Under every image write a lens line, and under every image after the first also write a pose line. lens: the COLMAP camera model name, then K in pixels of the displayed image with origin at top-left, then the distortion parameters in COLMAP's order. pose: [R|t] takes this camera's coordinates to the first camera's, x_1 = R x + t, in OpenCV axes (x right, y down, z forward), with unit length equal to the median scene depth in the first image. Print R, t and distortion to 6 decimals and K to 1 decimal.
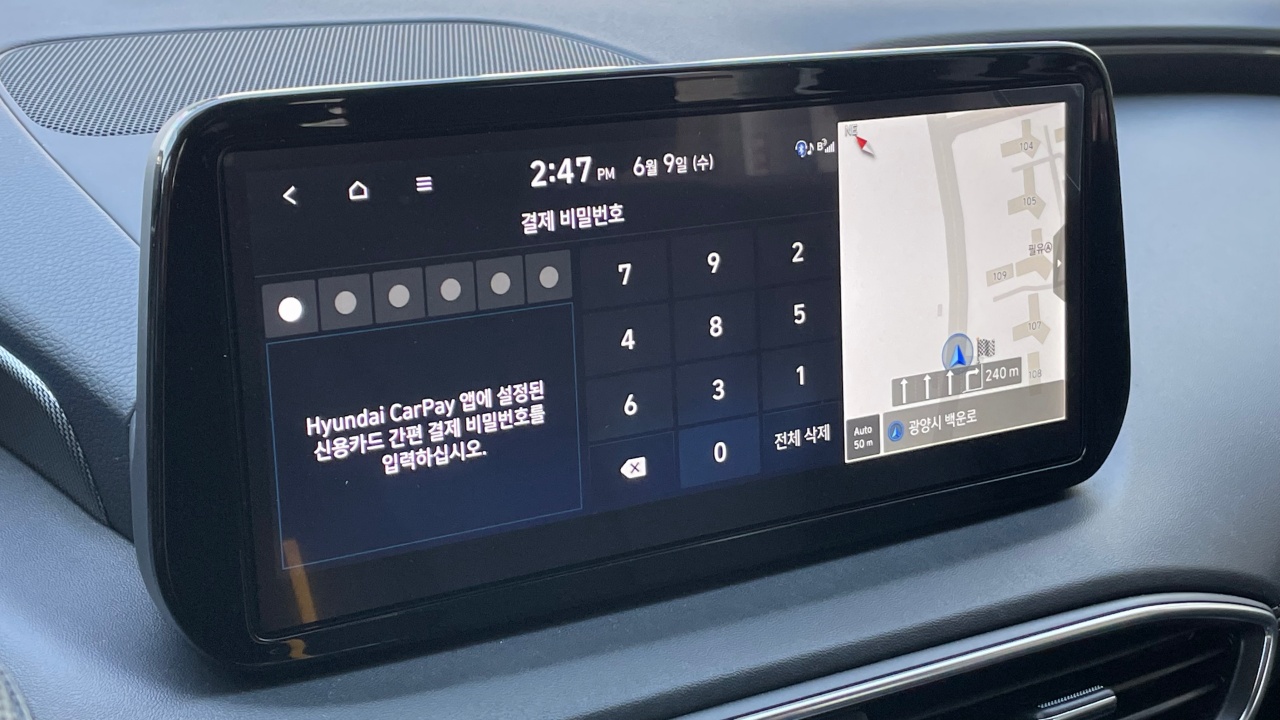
lens RADIAL K [[2035.6, 0, 640.0], [0, 2035.6, 360.0], [0, 0, 1]] dist [0.025170, 0.035207]
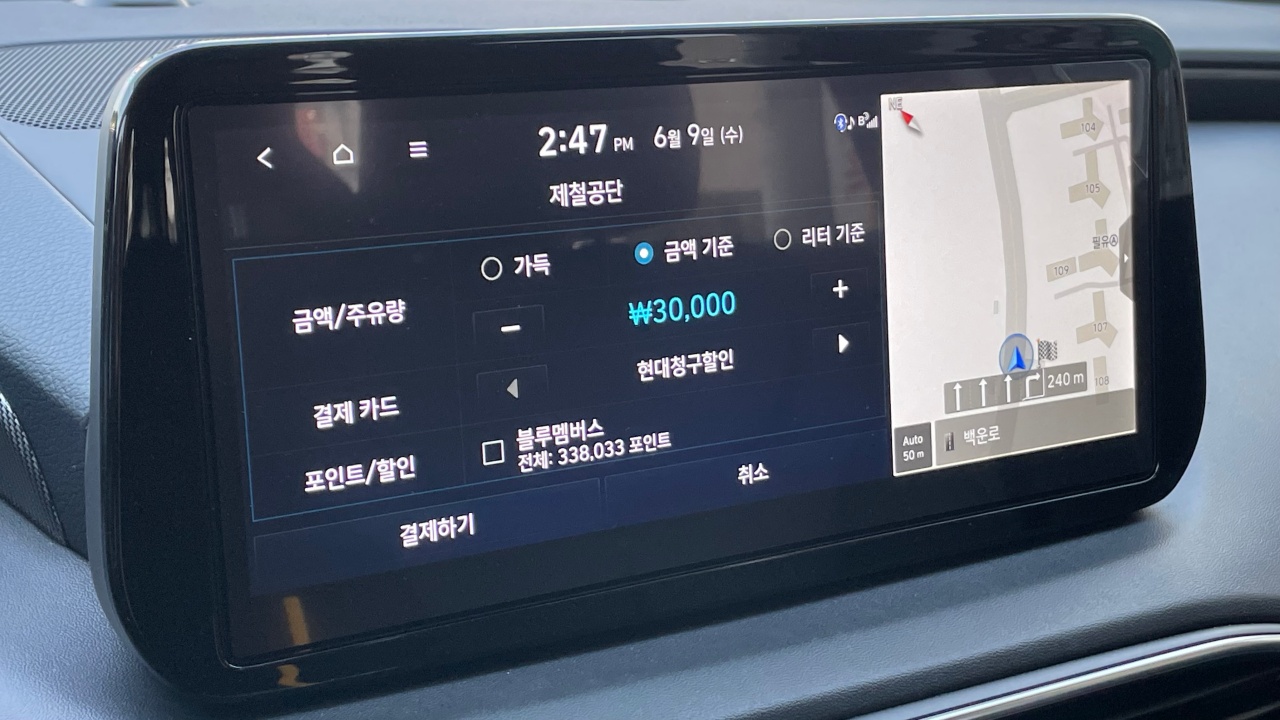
lens RADIAL K [[2040.3, 0, 640.3], [0, 2040.3, 348.2], [0, 0, 1]] dist [0.024831, -0.024408]
pose [[0.999913, -0.008348, -0.010261, -0.000795], [0.007792, 0.998562, -0.053035, 0.041333], [0.010689, 0.052951, 0.998540, 0.101817]]
